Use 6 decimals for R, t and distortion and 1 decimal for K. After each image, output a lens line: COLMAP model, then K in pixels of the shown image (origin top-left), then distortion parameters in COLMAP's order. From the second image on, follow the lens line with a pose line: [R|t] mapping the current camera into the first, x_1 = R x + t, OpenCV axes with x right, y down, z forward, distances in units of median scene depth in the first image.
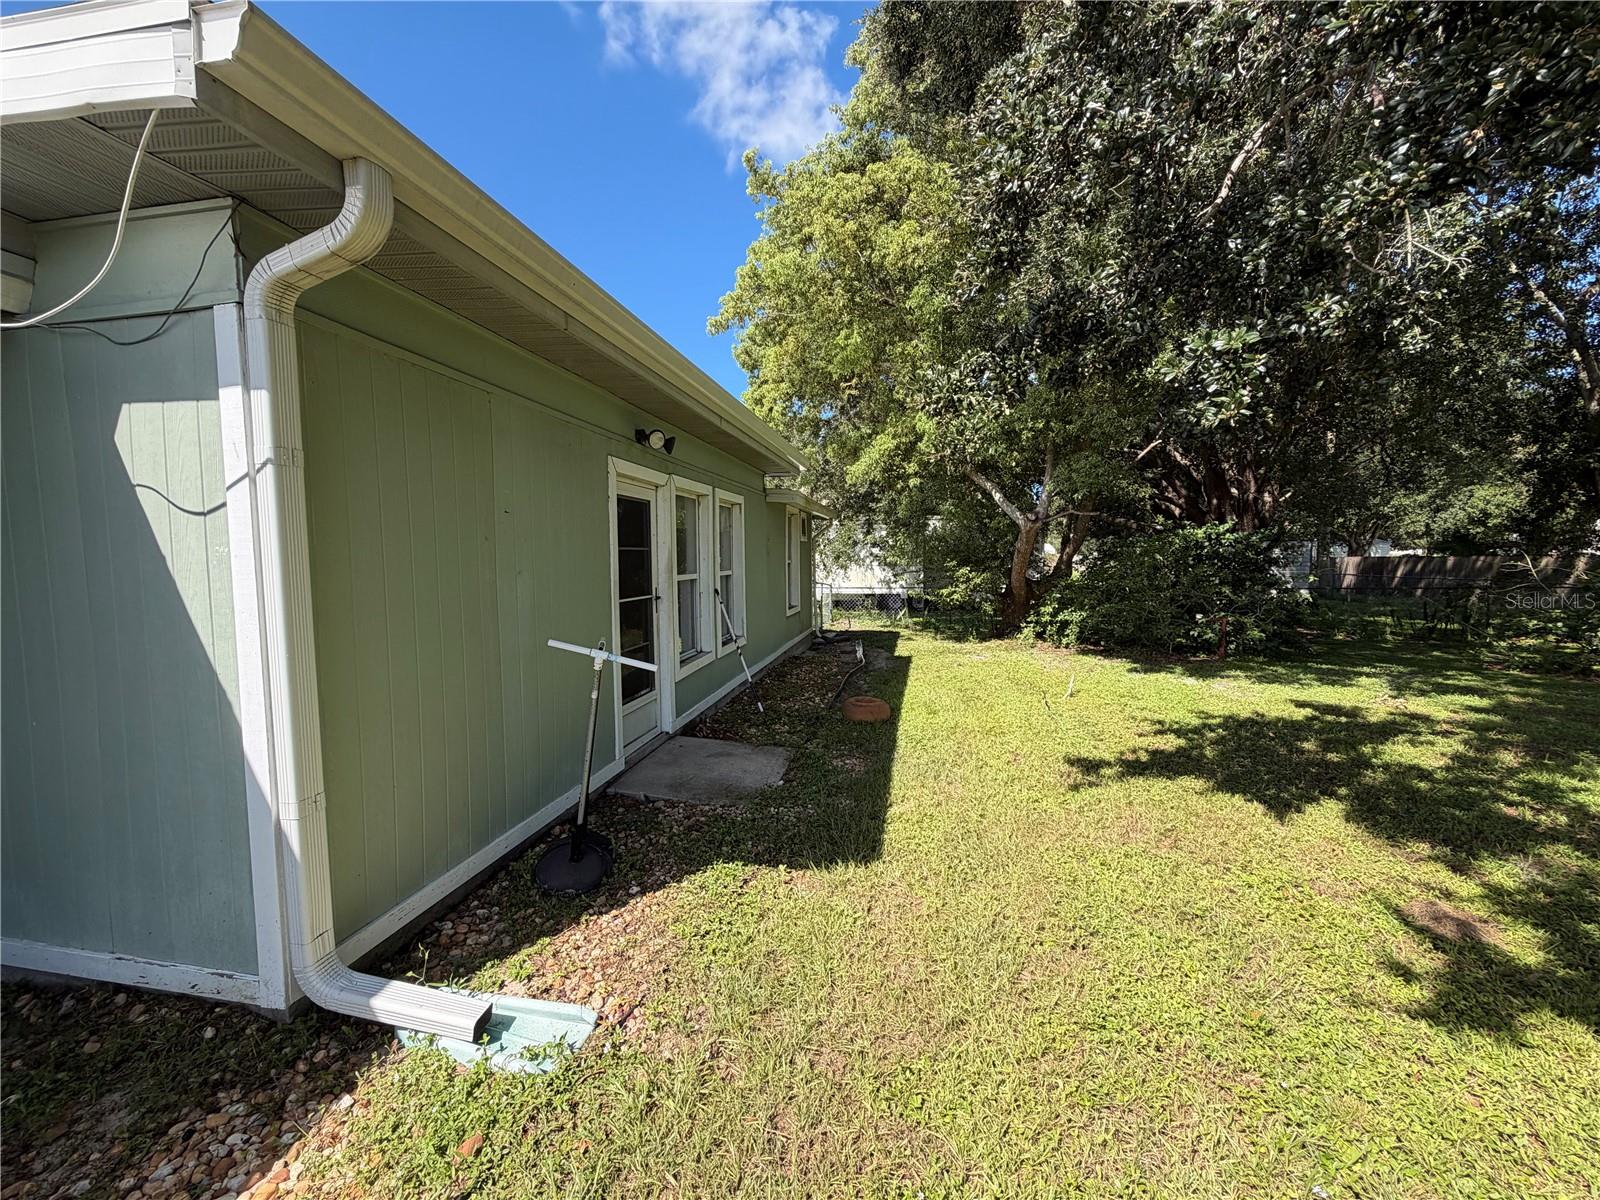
lens RADIAL K [[636.8, 0, 799.1], [0, 636.8, 597.9], [0, 0, 1]] dist [0.001015, -0.000021]
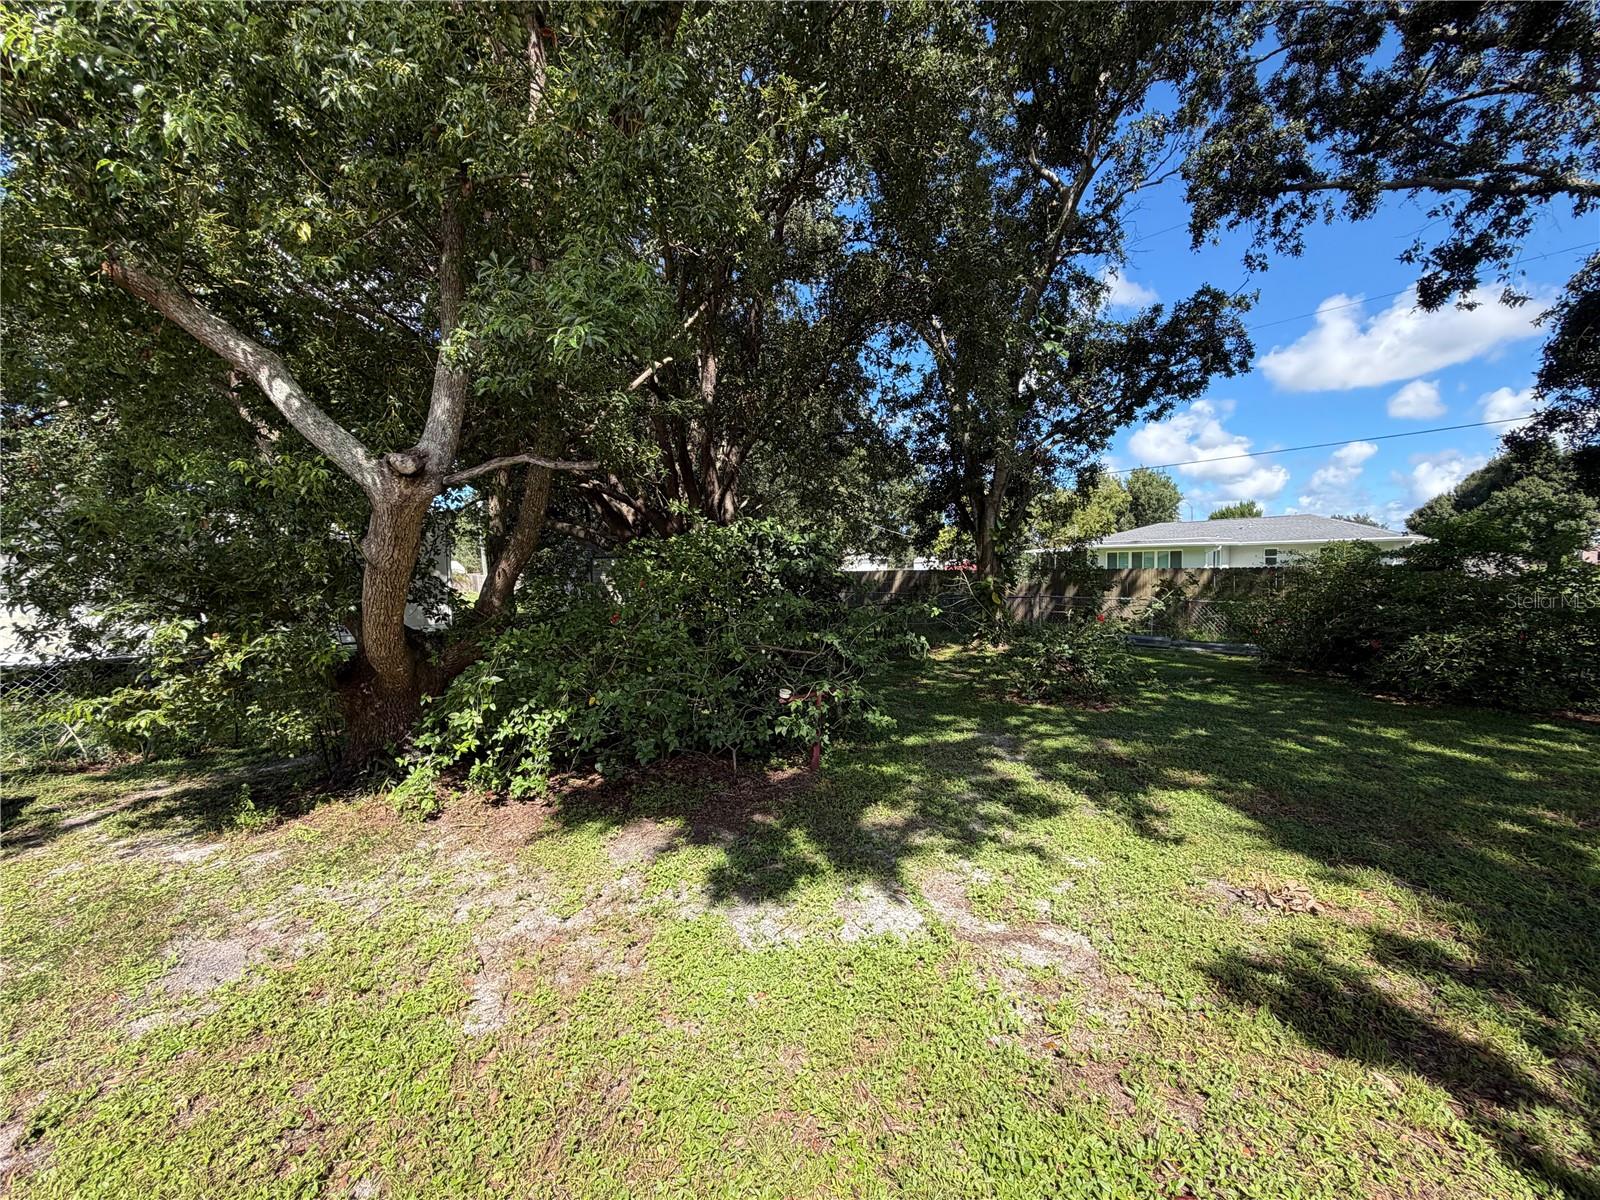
lens RADIAL K [[636.8, 0, 799.1], [0, 636.8, 597.9], [0, 0, 1]] dist [0.001015, -0.000021]
pose [[0.646994, -0.039233, 0.761485, 0.228465], [0.062750, 0.998027, -0.001896, -0.041016], [-0.759909, 0.049010, 0.648180, 0.594446]]
